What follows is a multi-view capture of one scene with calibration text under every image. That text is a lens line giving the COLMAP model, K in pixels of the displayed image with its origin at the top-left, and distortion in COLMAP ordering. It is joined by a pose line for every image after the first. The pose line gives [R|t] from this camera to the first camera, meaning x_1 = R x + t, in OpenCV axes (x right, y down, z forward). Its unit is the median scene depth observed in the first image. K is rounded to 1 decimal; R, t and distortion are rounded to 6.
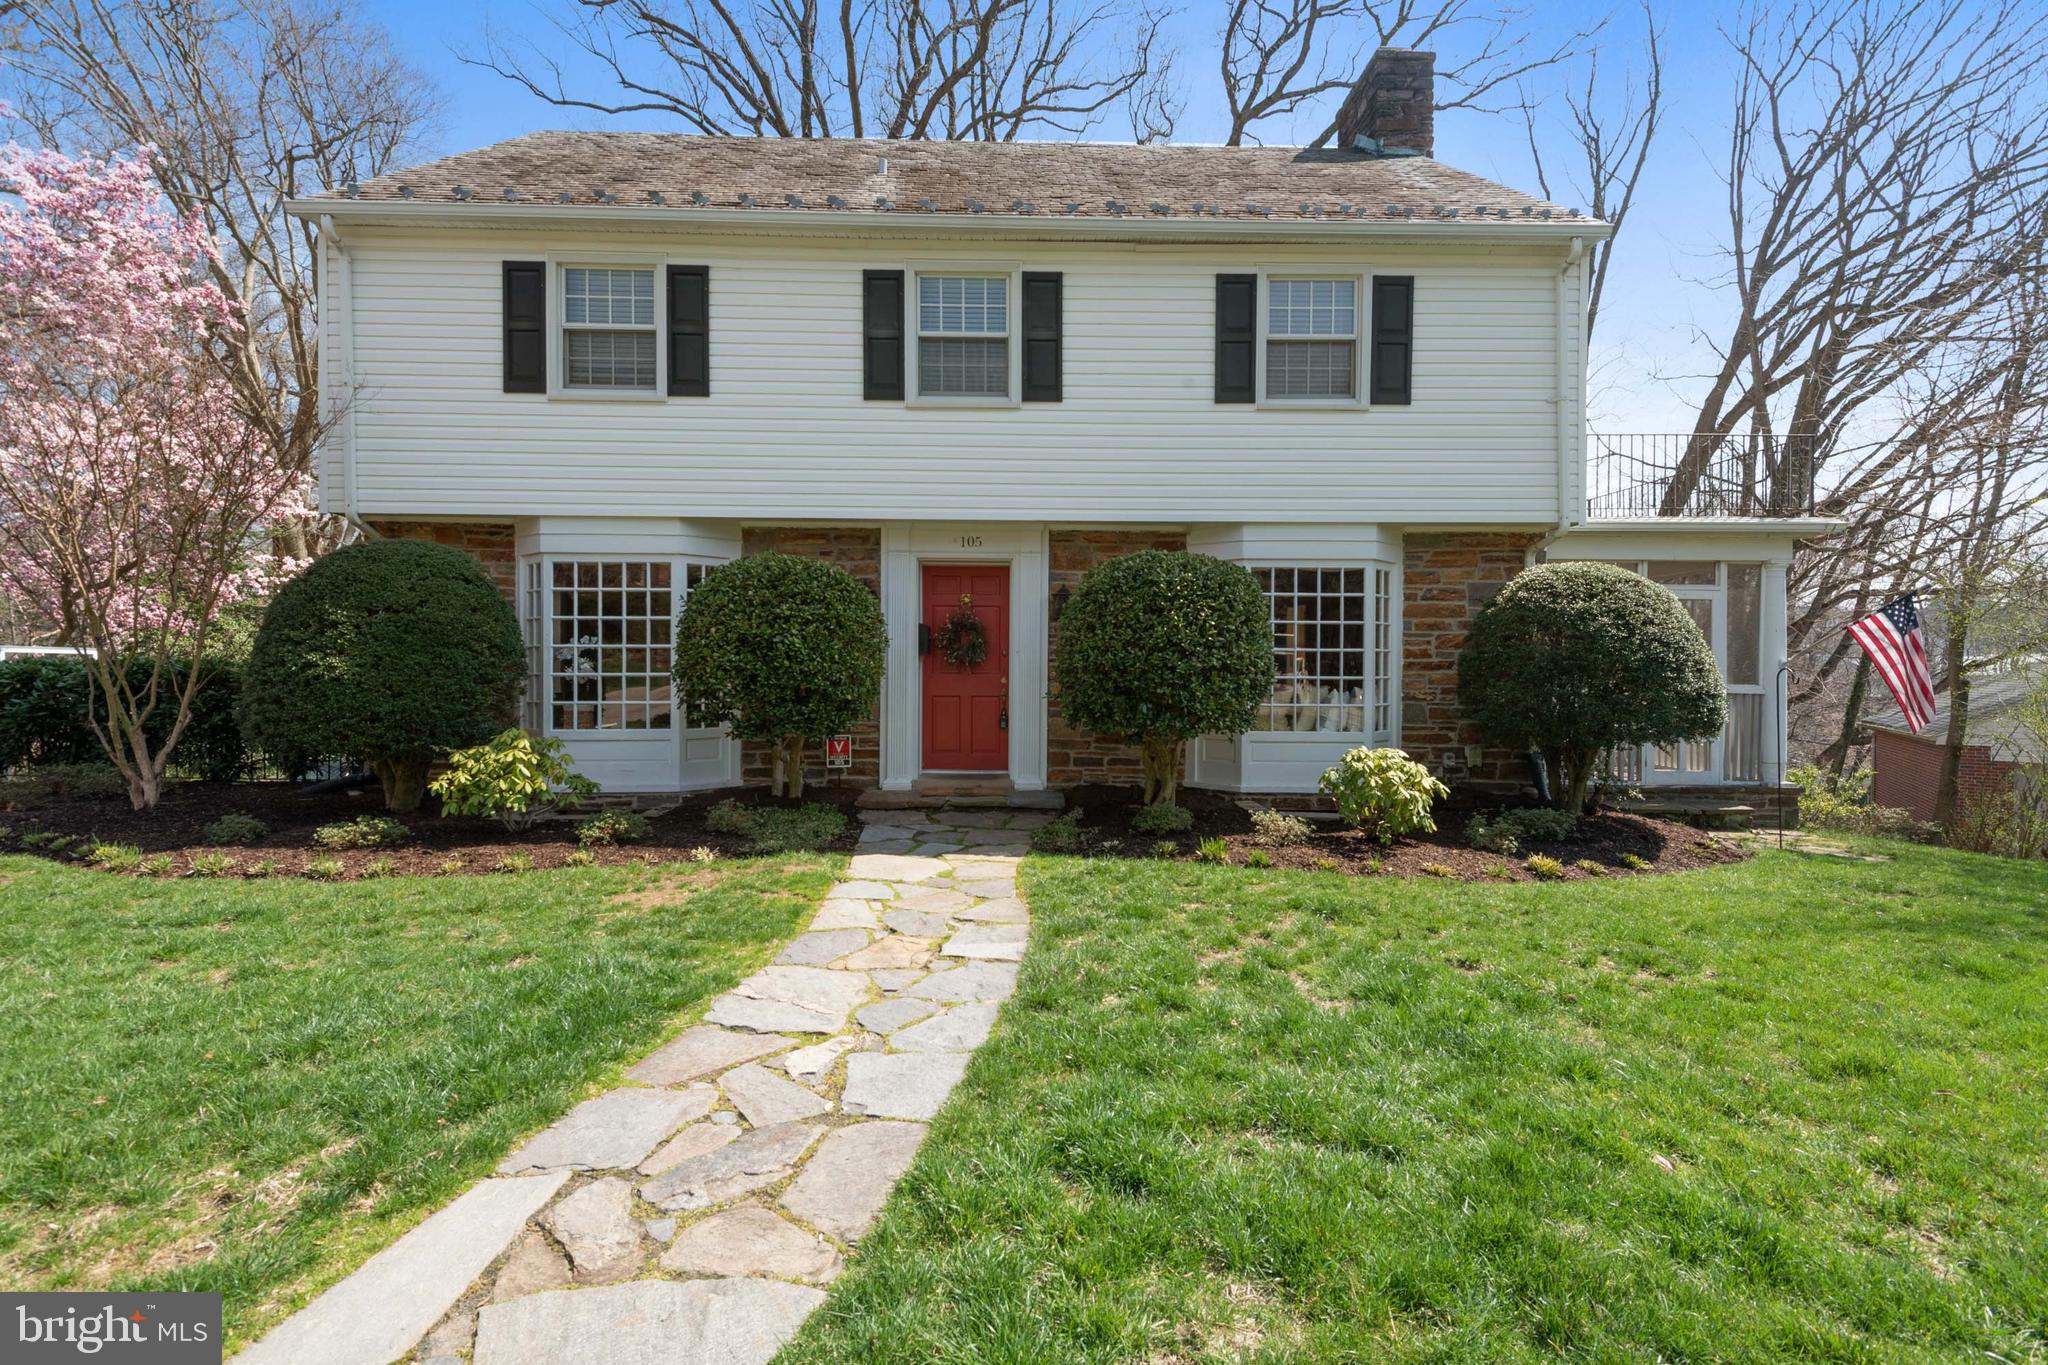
lens RADIAL K [[967.2, 0, 1025.5], [0, 967.2, 676.0], [0, 0, 1]] dist [0.027988, -0.000179]
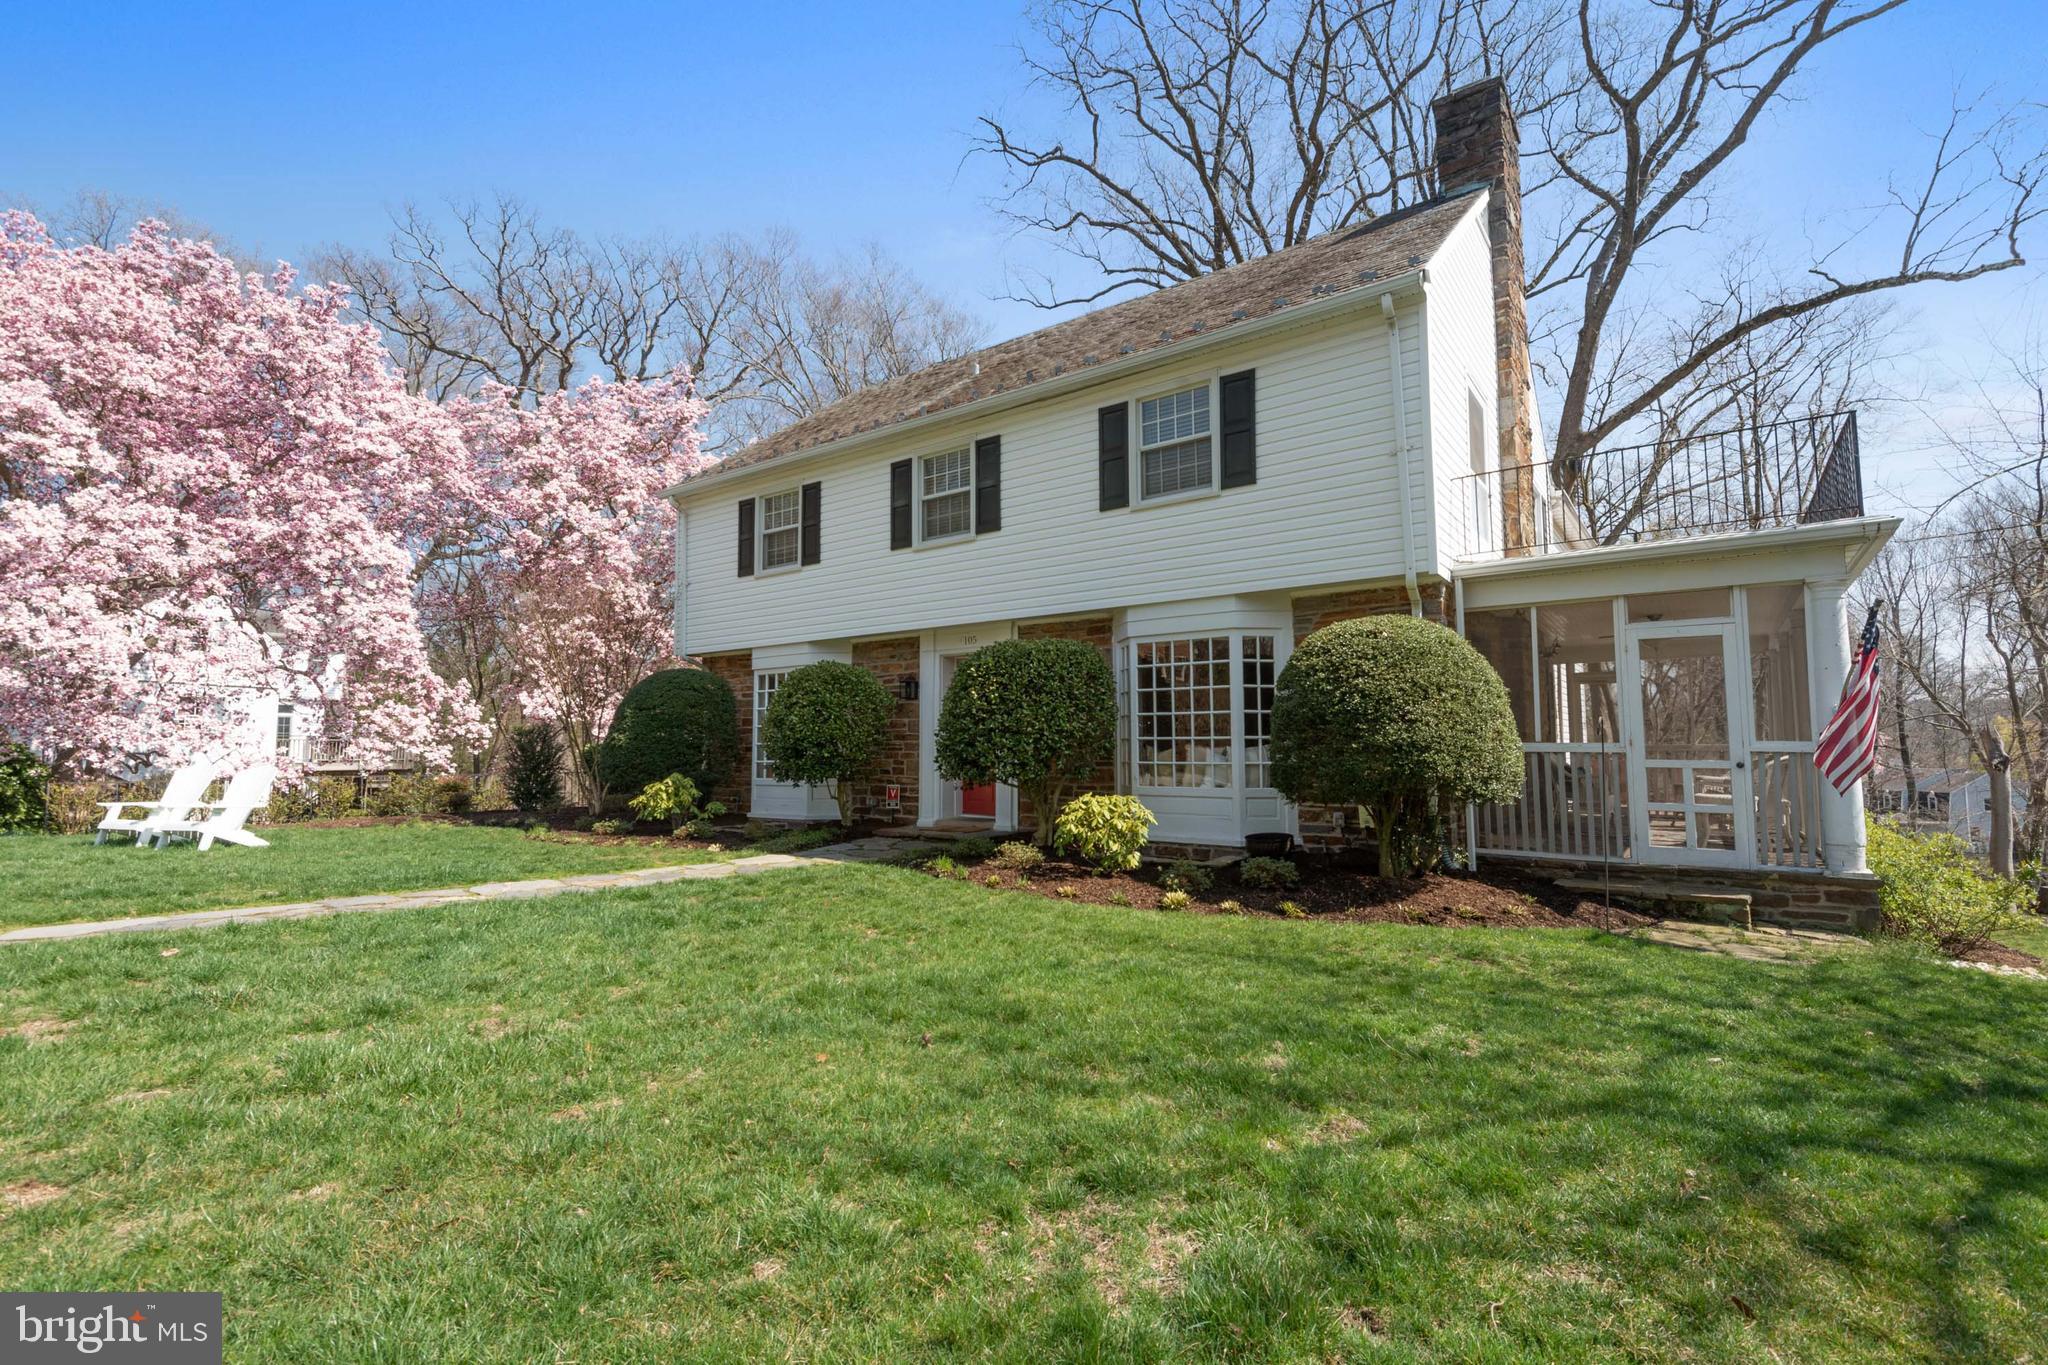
lens RADIAL K [[967.2, 0, 1029.8], [0, 967.2, 684.9], [0, 0, 1]] dist [0.027988, -0.000179]
pose [[0.769448, -0.046348, -0.637026, 0.554381], [0.011655, 0.998216, -0.058550, 0.002601], [0.638603, 0.037626, 0.768616, 0.013021]]
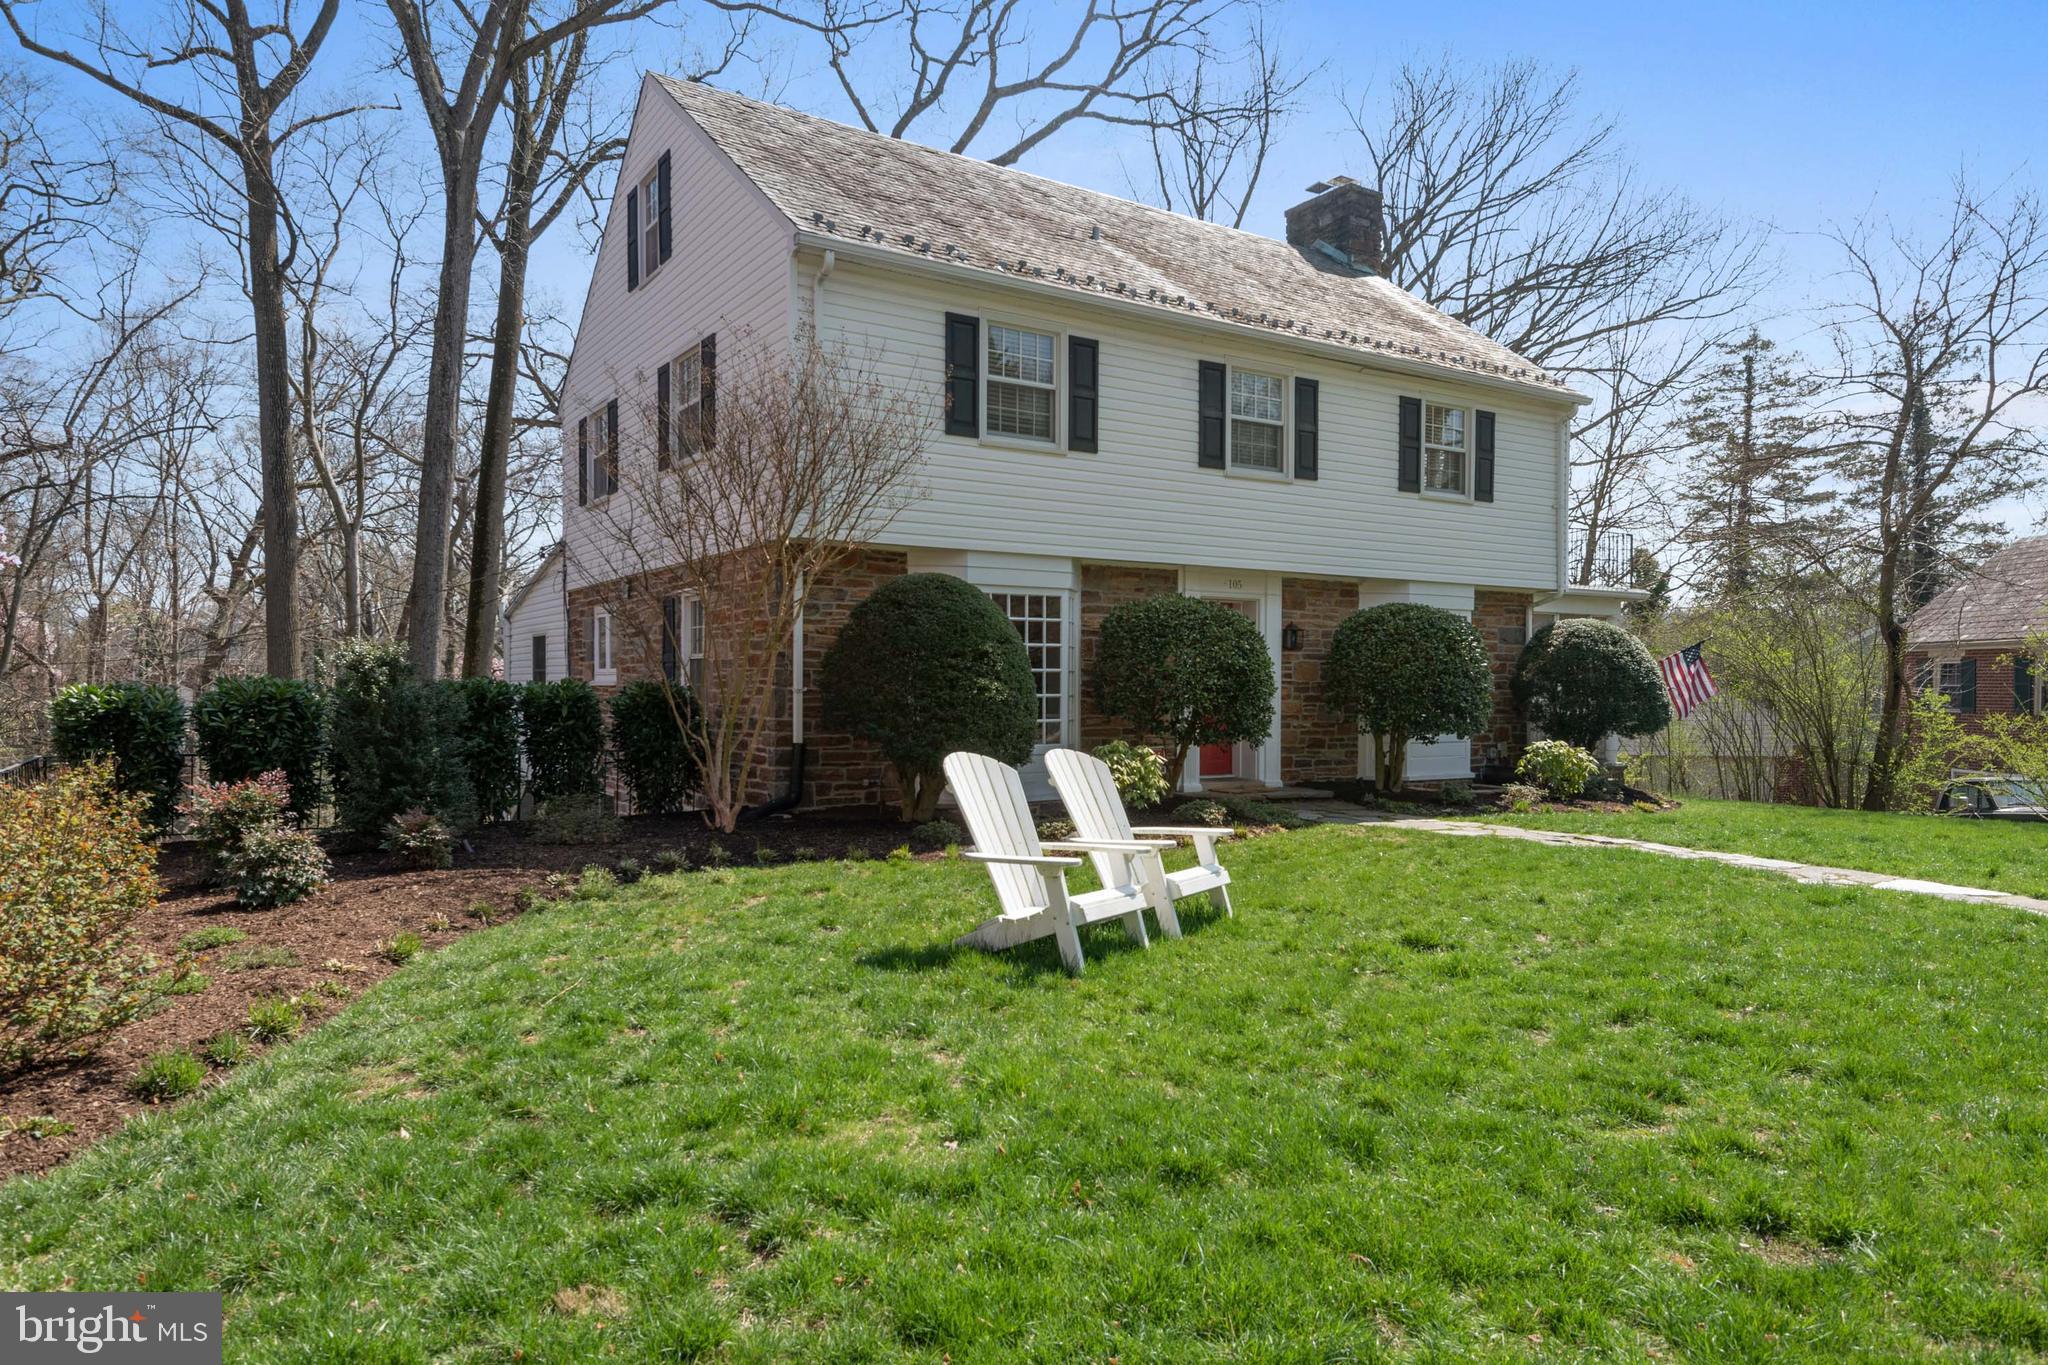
lens RADIAL K [[993.3, 0, 1018.4], [0, 993.3, 688.8], [0, 0, 1]] dist [0.021801, 0.000063]
pose [[0.903173, -0.002996, 0.429266, -0.548230], [0.005105, 0.999980, -0.003764, -0.002984], [-0.429246, 0.005591, 0.903170, -0.012407]]
